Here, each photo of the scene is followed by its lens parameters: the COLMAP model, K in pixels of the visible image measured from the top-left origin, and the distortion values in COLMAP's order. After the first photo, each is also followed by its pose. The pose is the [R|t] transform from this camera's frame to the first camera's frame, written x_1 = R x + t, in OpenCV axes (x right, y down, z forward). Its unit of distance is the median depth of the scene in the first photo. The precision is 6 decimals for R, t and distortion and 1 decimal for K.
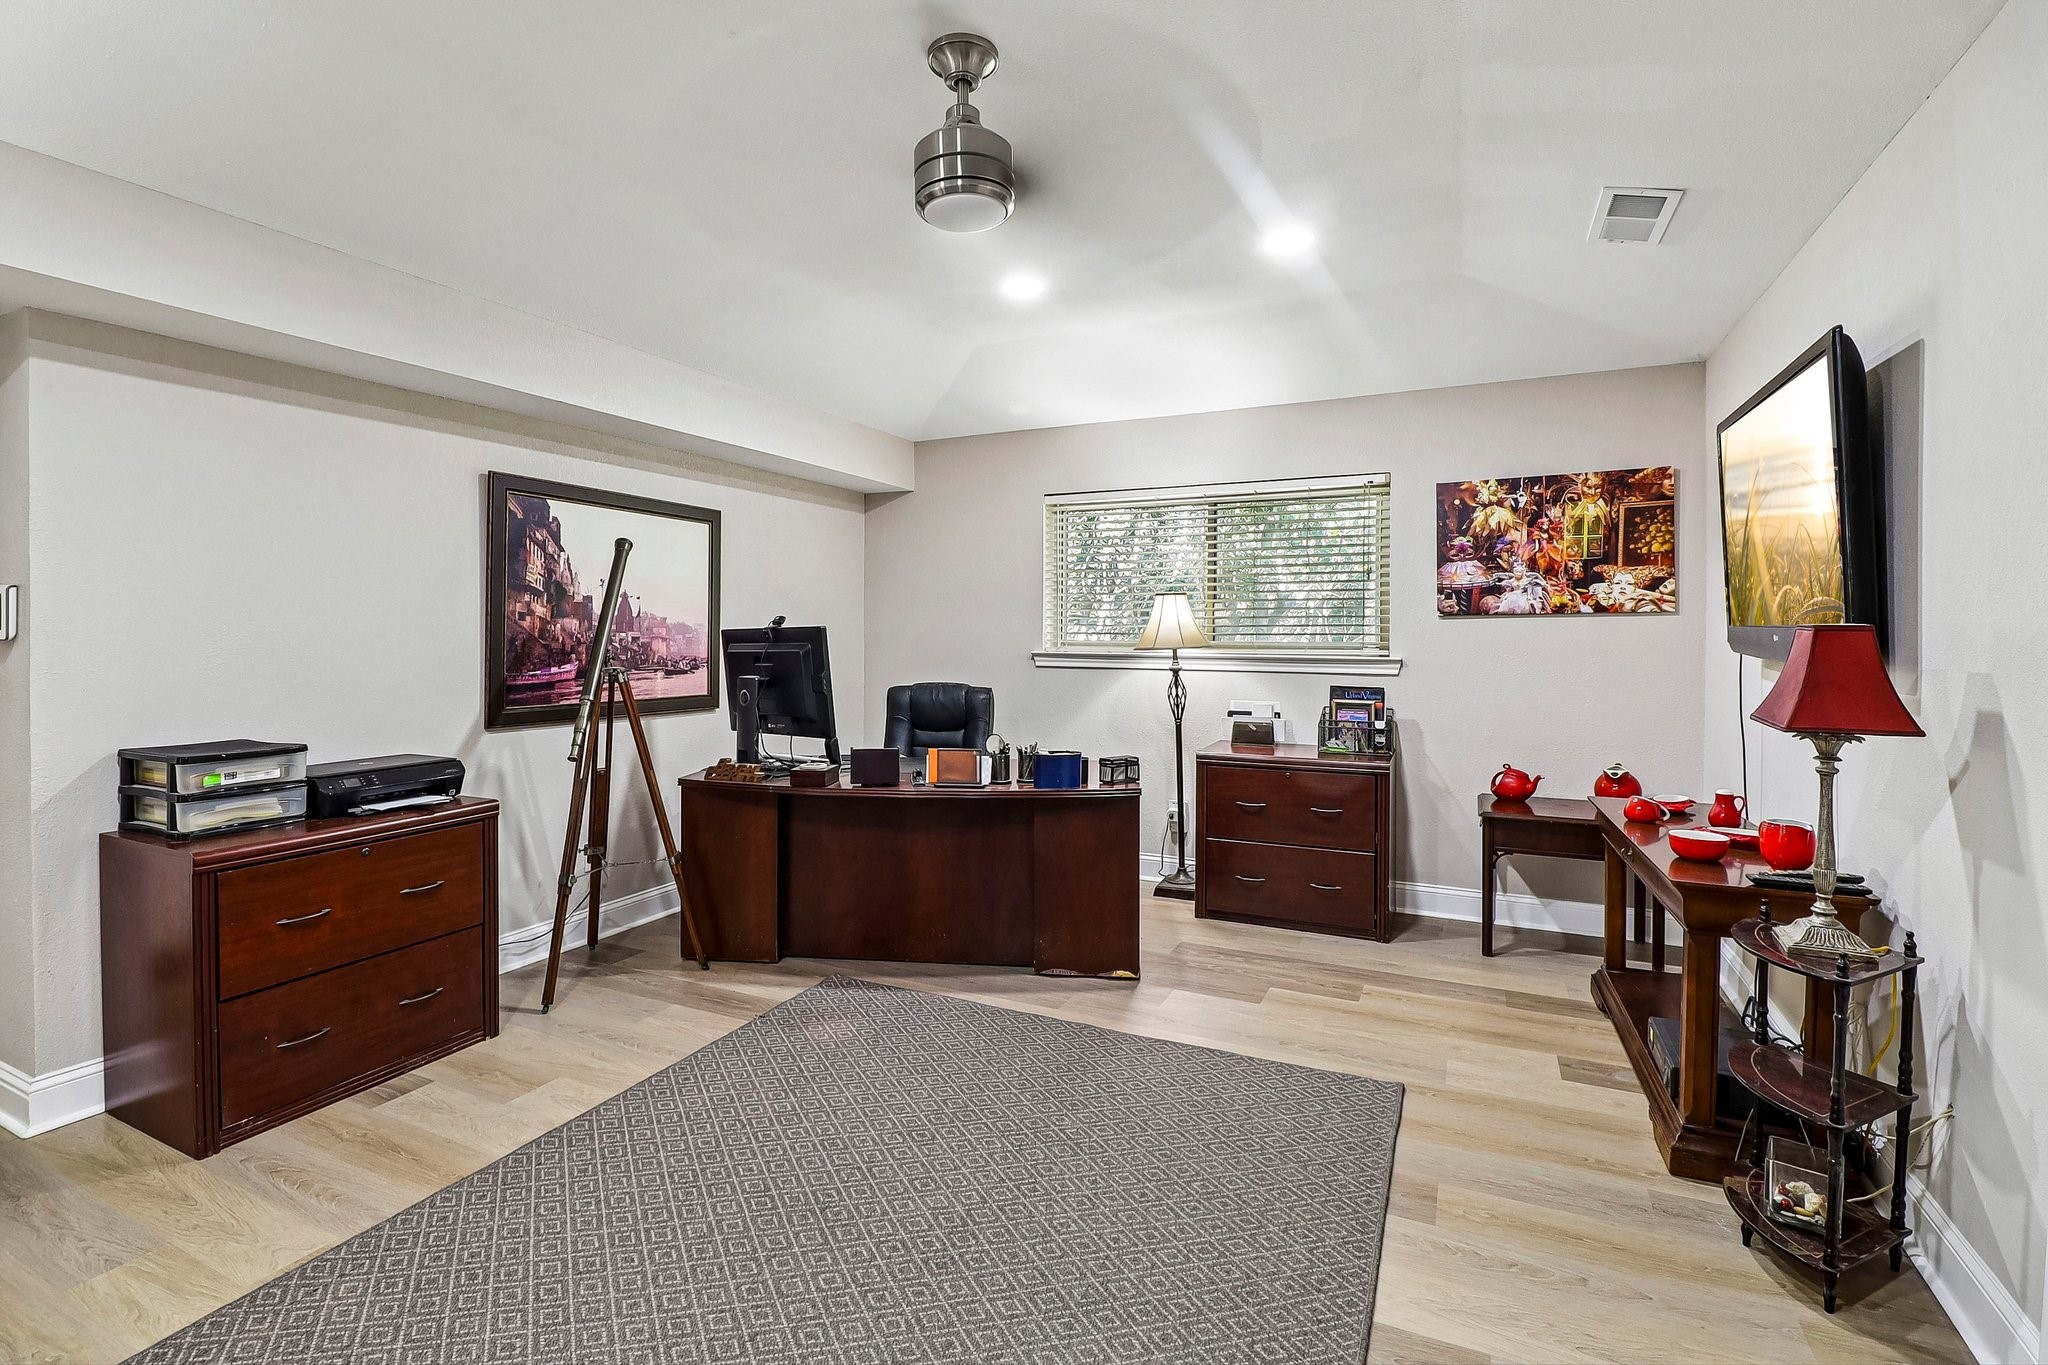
lens RADIAL K [[942.0, 0, 1008.2], [0, 942.0, 642.1], [0, 0, 1]] dist [-0.024275, -0.000024]
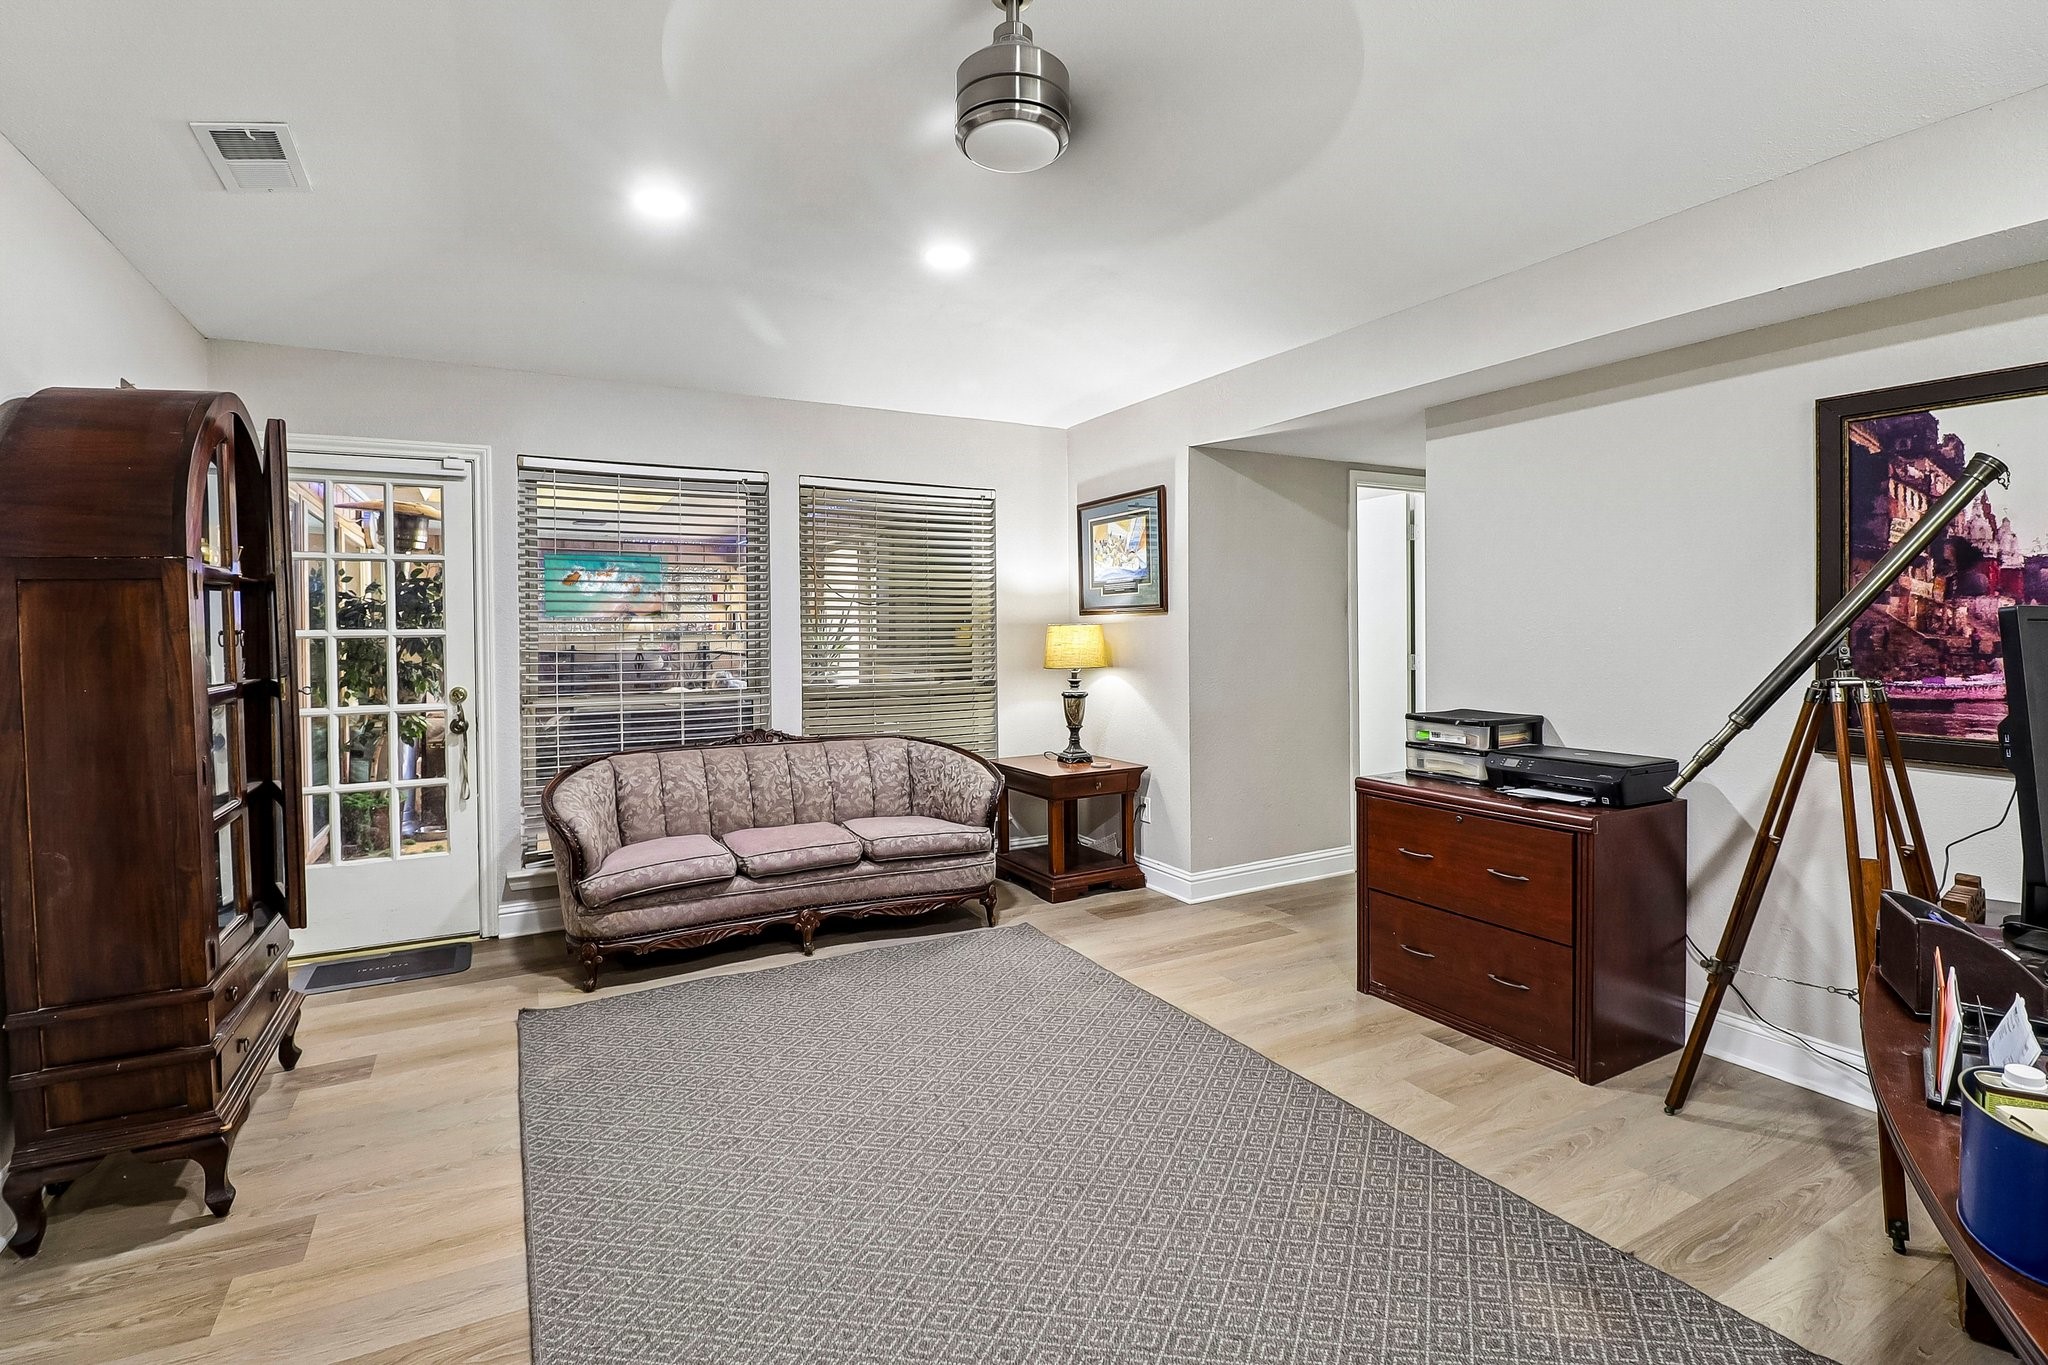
lens RADIAL K [[942.0, 0, 1008.2], [0, 942.0, 642.1], [0, 0, 1]] dist [-0.024275, -0.000024]
pose [[-0.586265, 0.018284, -0.809913, 0.386349], [-0.002373, 0.999702, 0.024286, -0.009939], [0.810116, 0.016160, -0.586047, 0.877553]]
